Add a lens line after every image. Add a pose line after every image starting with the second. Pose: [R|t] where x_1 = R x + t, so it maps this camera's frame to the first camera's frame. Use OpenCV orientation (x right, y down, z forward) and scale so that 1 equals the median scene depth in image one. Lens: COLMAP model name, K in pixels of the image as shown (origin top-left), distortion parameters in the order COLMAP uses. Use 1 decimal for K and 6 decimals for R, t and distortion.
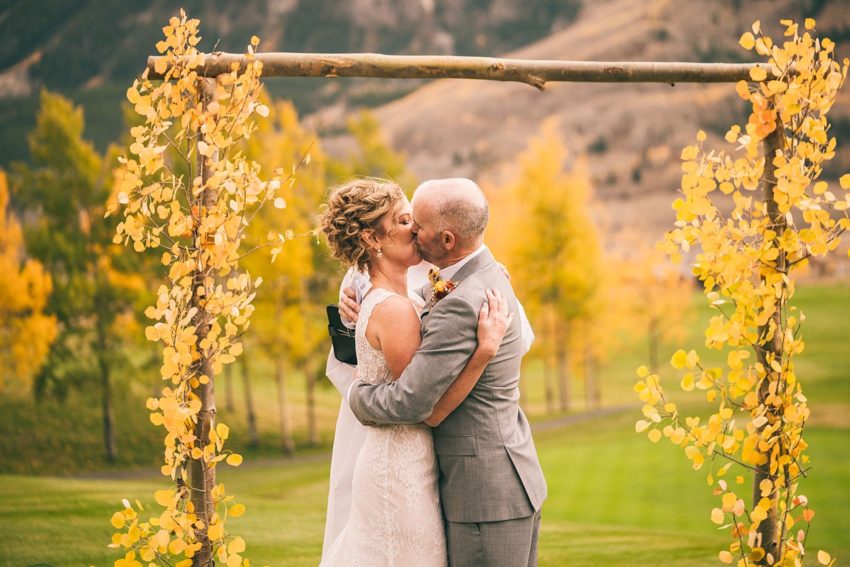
lens RADIAL K [[2192.4, 0, 470.5], [0, 2192.4, 321.8], [0, 0, 1]] dist [0.980868, 0.435732]
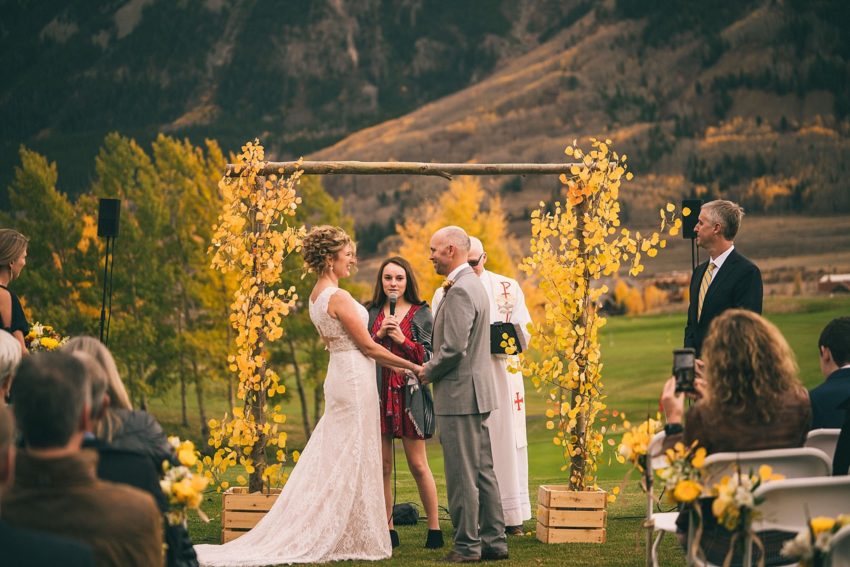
lens RADIAL K [[2200.6, 0, 425.0], [0, 2200.6, 283.5], [0, 0, 1]] dist [0.010944, 0.114504]
pose [[0.999865, -0.007183, 0.014749, -0.015348], [0.007675, 0.999407, -0.033556, 0.037330], [-0.014500, 0.033665, 0.999328, -0.742080]]
